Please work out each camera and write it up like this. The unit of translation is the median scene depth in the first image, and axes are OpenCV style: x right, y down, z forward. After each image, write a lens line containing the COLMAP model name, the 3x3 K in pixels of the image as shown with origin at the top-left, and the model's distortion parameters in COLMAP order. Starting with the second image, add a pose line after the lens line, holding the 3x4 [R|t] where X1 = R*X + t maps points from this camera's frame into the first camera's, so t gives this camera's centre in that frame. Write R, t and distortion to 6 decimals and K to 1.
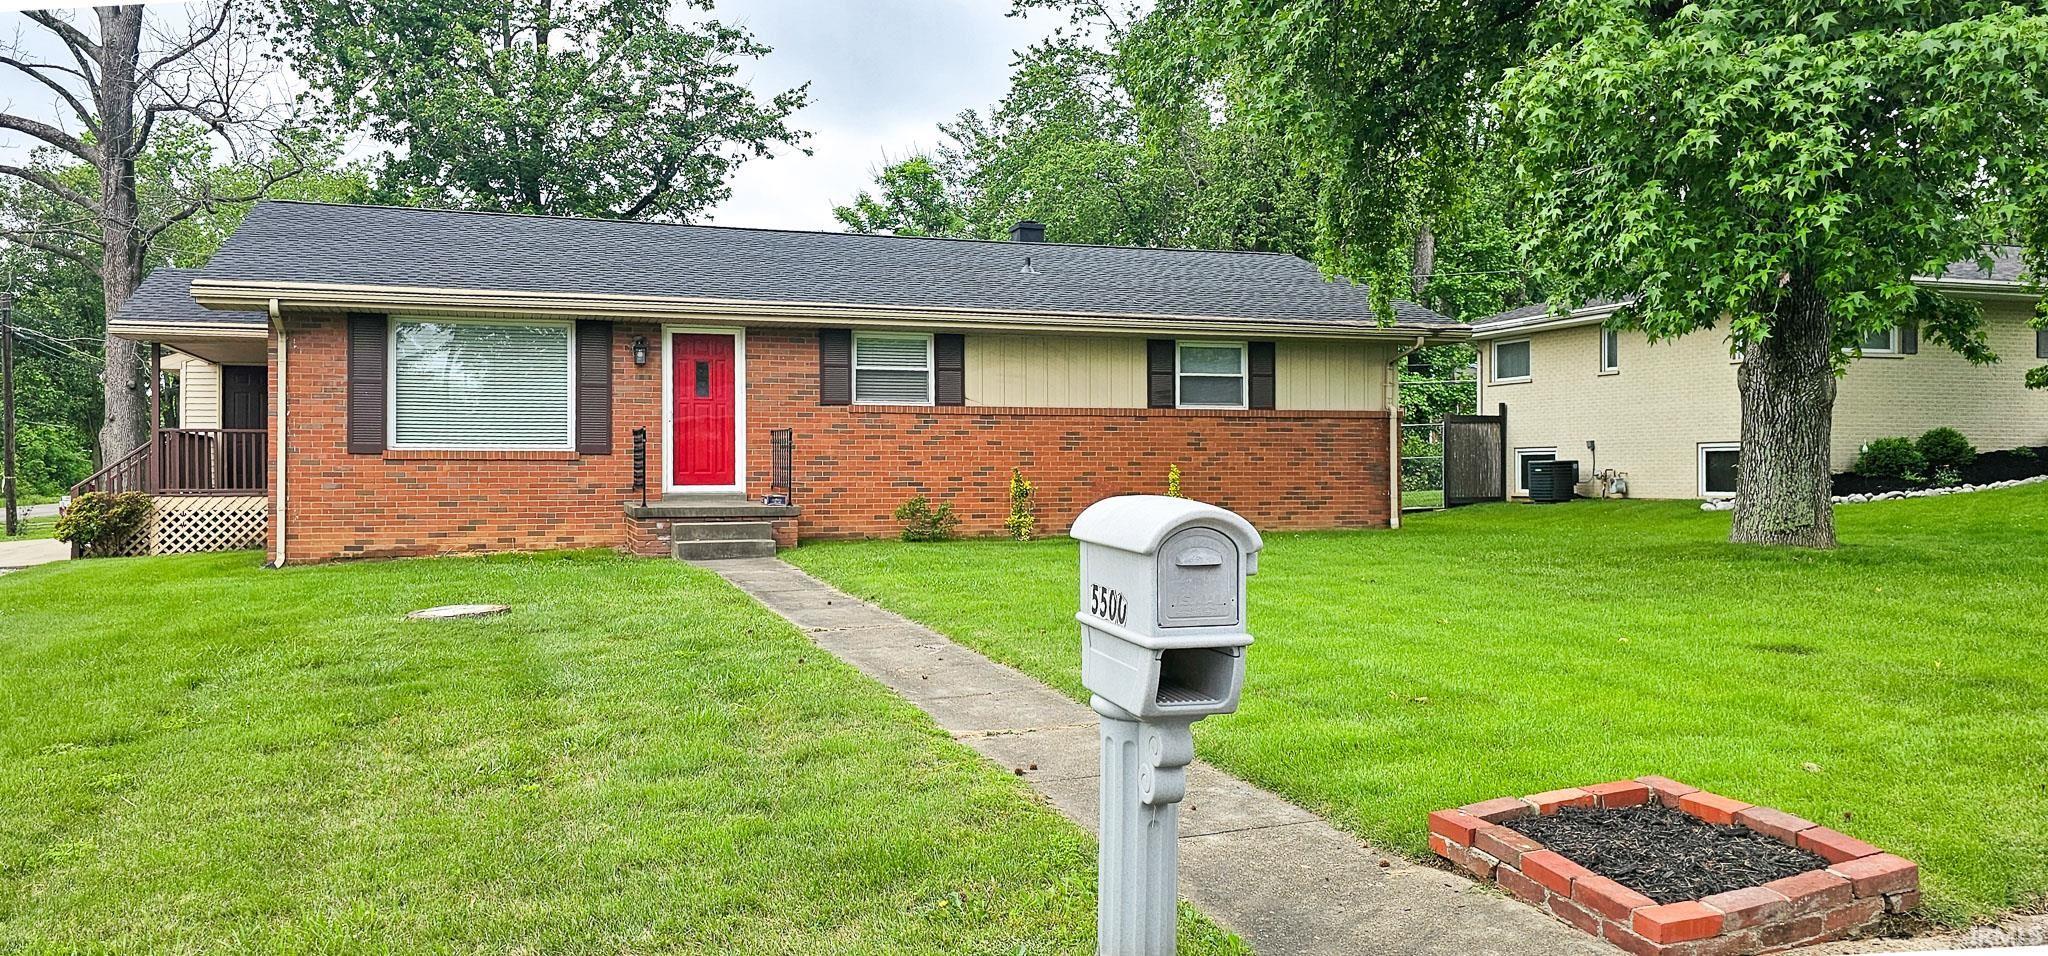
lens RADIAL K [[1447.3, 0, 1012.6], [0, 1447.3, 491.3], [0, 0, 1]] dist [0.049923, -0.016932]
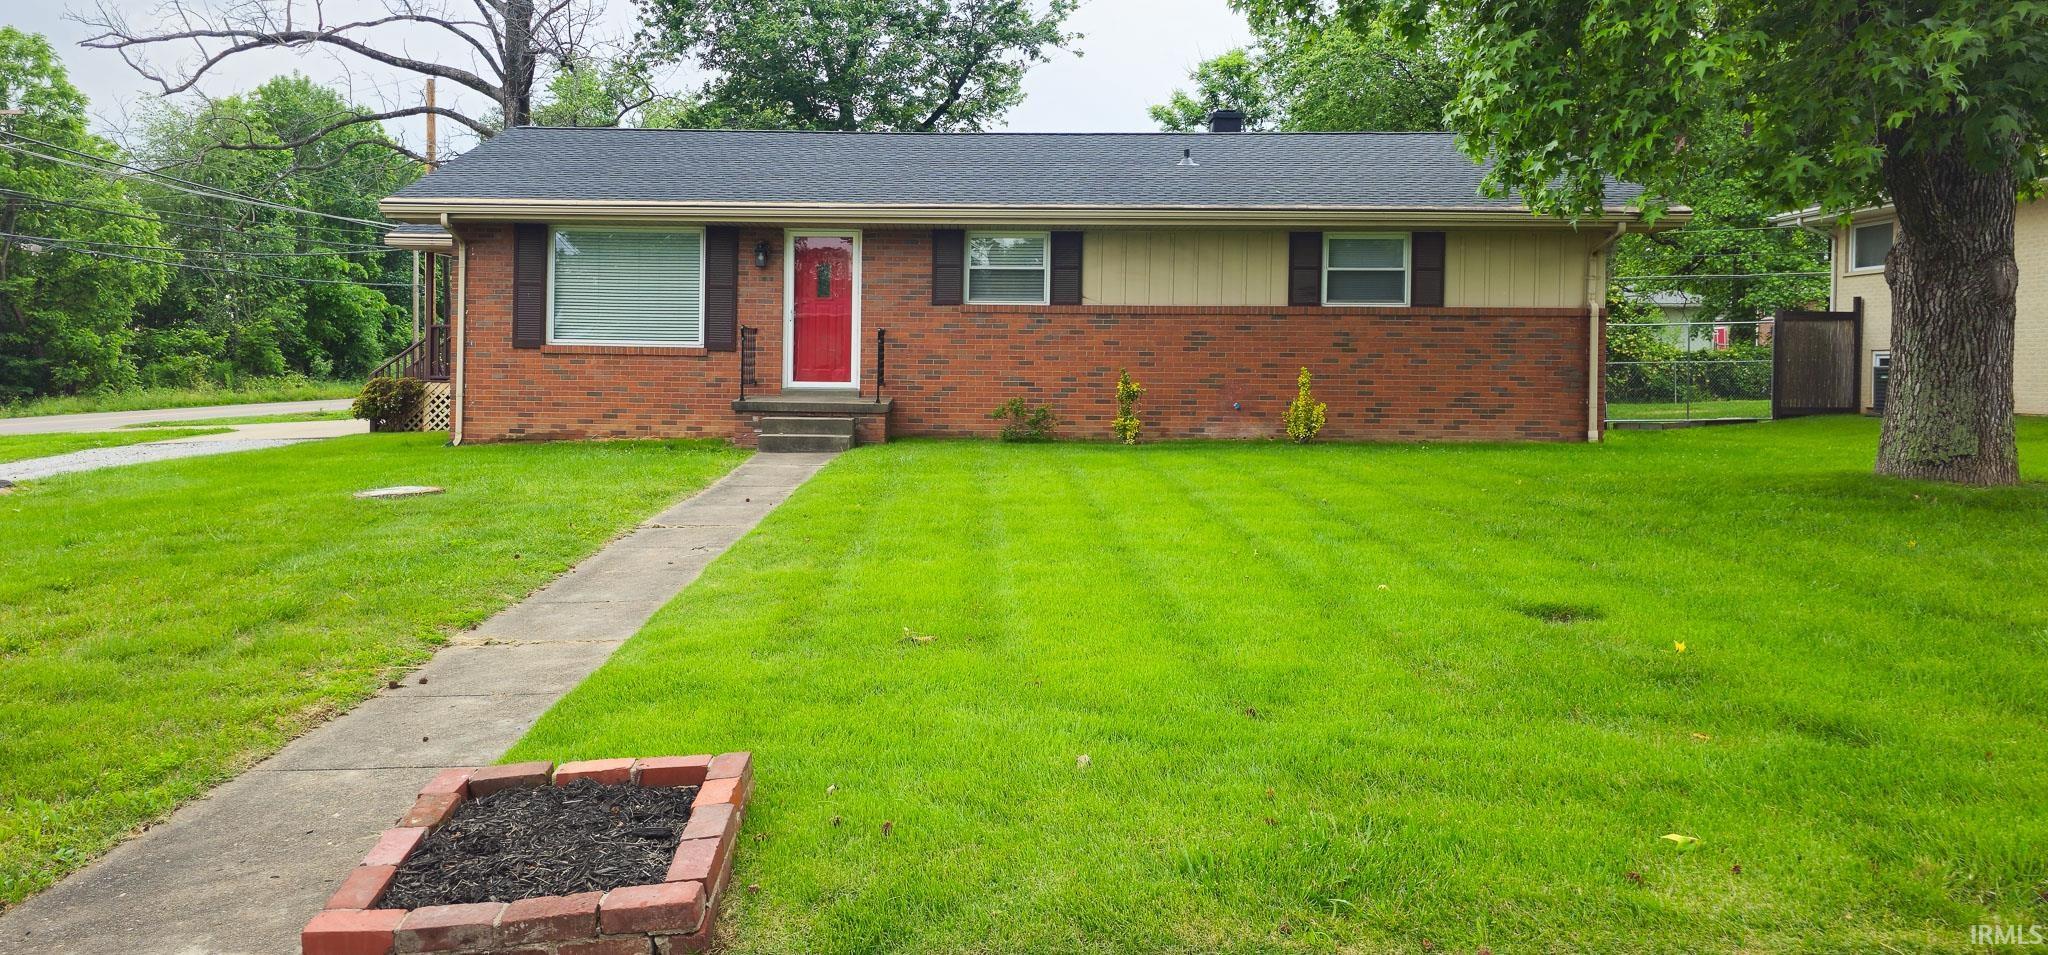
lens RADIAL K [[1395.5, 0, 962.8], [0, 1395.5, 425.6], [0, 0, 1]] dist [0.071026, -0.014328]
pose [[0.941115, 0.027429, -0.336971, 0.213412], [-0.017609, 0.999328, 0.032163, -0.005880], [0.337627, -0.024335, 0.940965, 0.073481]]
